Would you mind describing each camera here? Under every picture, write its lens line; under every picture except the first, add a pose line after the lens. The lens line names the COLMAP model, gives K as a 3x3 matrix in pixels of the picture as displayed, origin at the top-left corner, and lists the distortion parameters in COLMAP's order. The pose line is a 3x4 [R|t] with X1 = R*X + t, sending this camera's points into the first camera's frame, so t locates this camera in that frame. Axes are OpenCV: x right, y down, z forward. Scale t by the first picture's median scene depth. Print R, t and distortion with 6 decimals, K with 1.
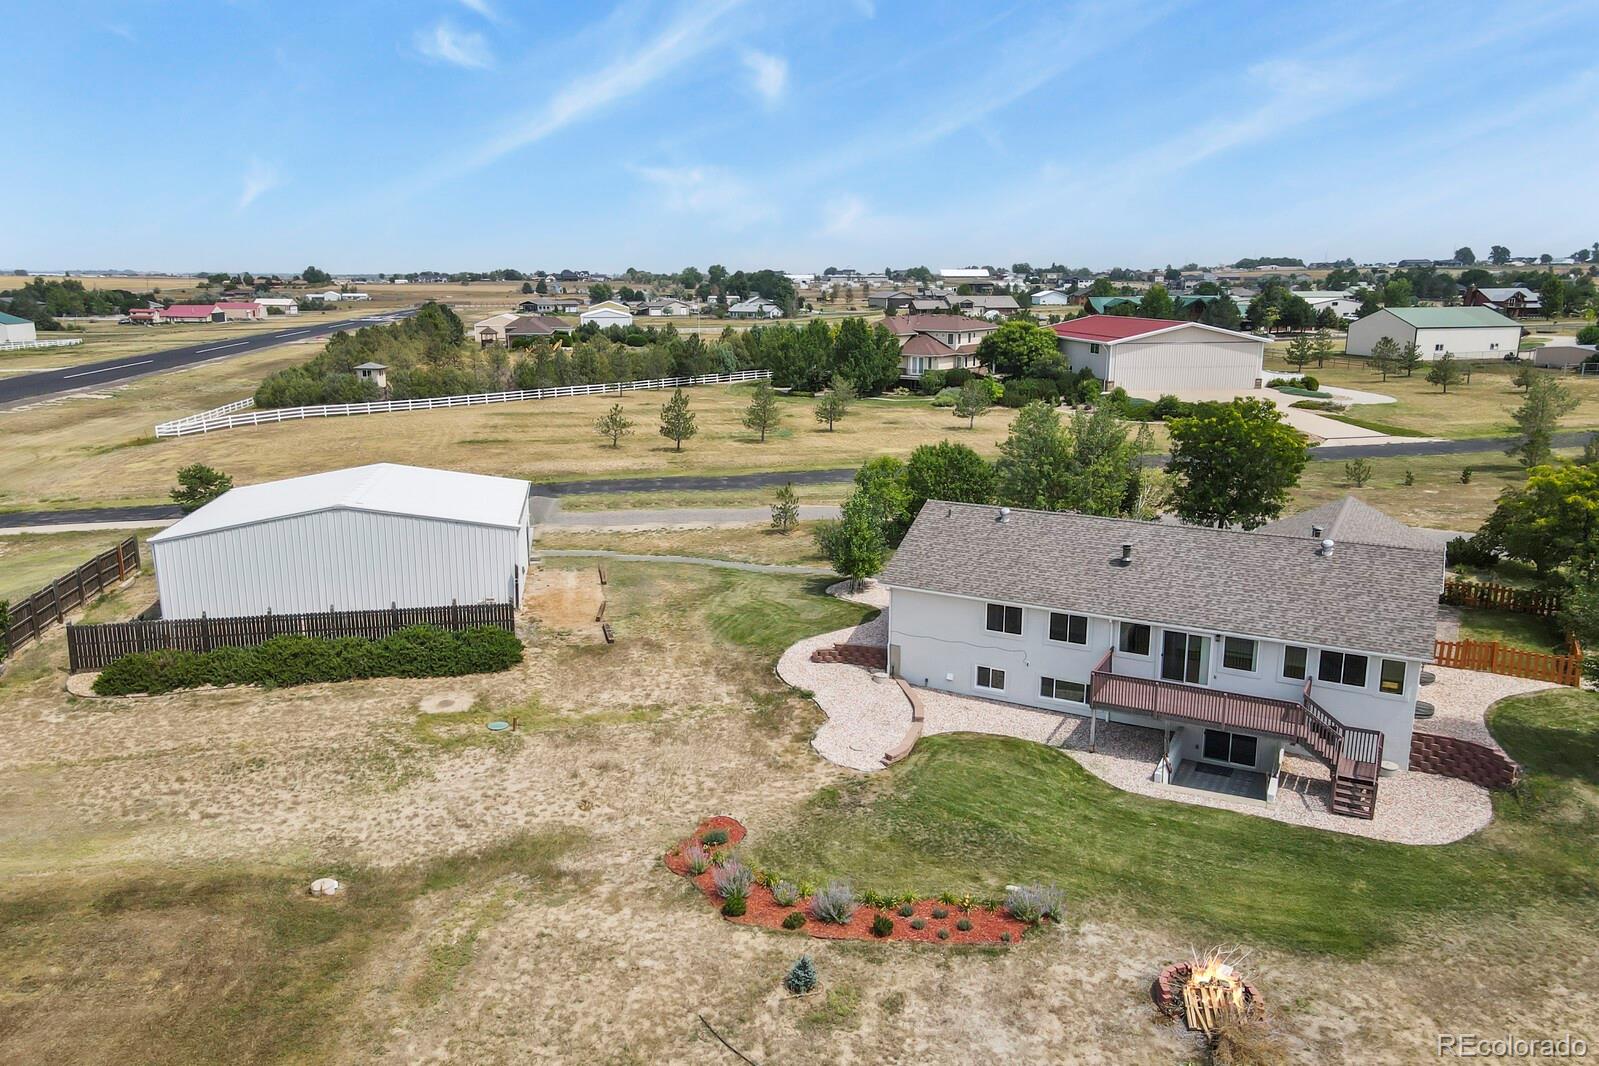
lens RADIAL K [[1152.4, 0, 797.8], [0, 1152.4, 522.7], [0, 0, 1]] dist [0.033570, 0.040047]
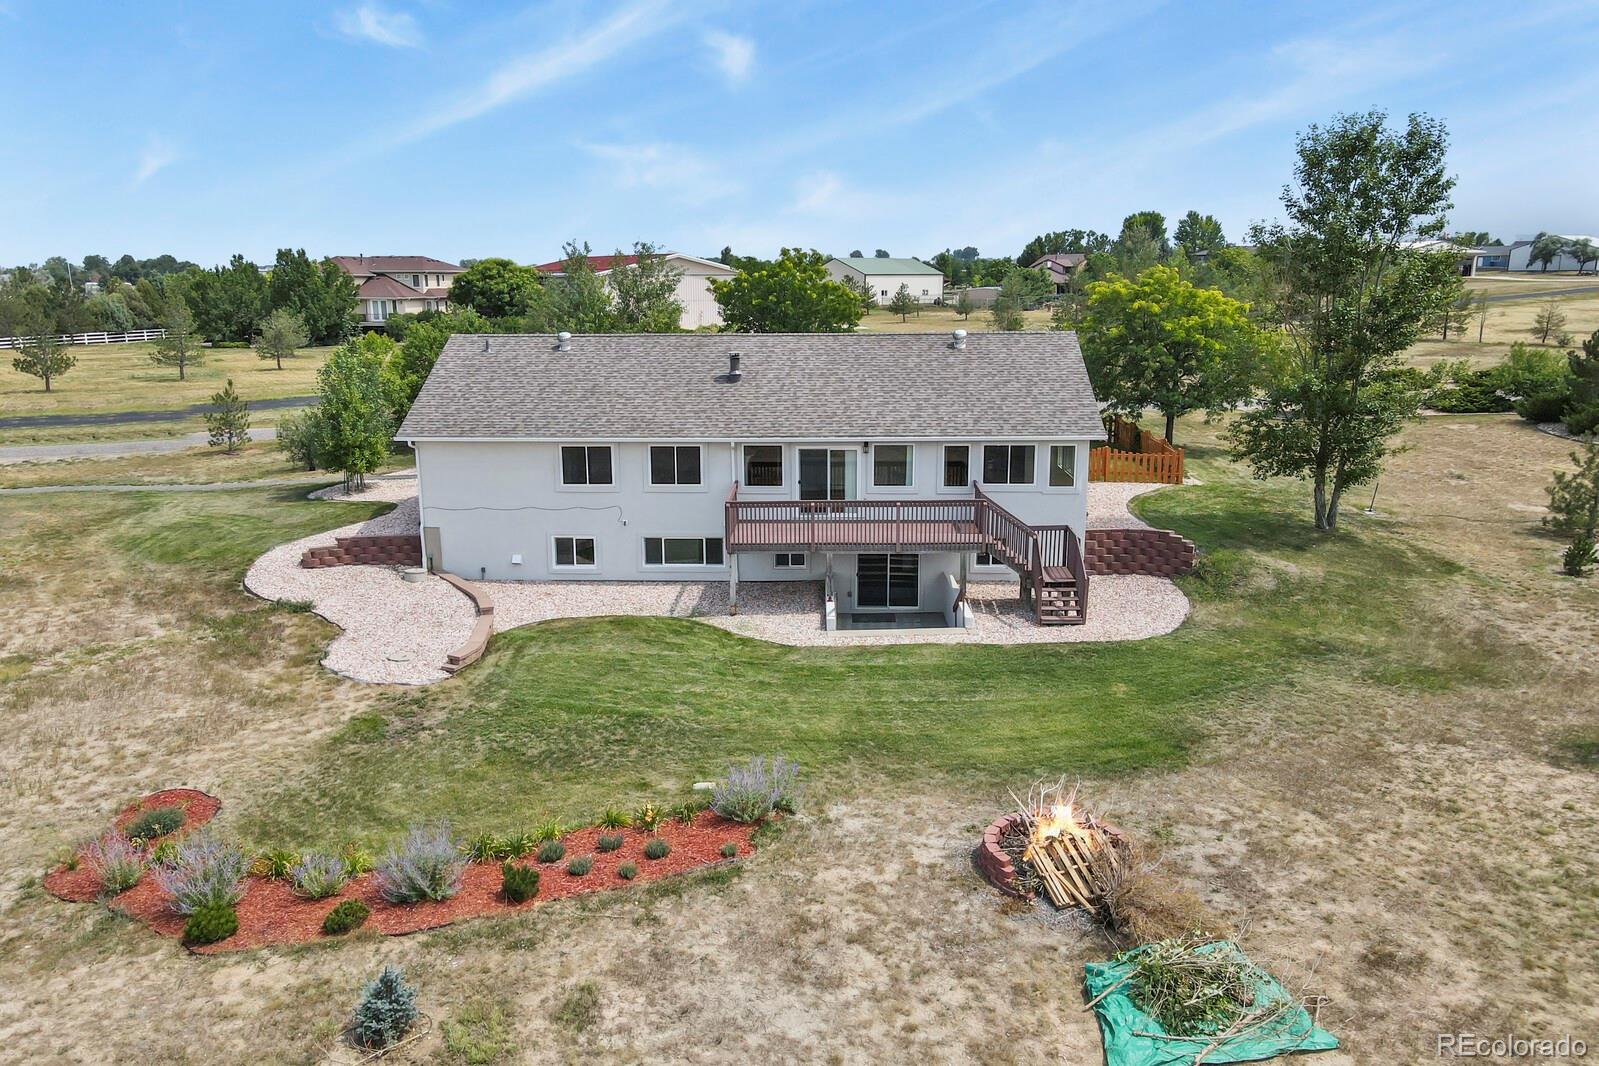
lens RADIAL K [[1152.4, 0, 797.8], [0, 1152.4, 522.7], [0, 0, 1]] dist [0.033570, 0.040047]
pose [[0.896517, -0.099479, 0.431697, -0.022753], [0.100410, 0.994731, 0.020698, 0.136647], [-0.431481, 0.024791, 0.901781, 0.335529]]
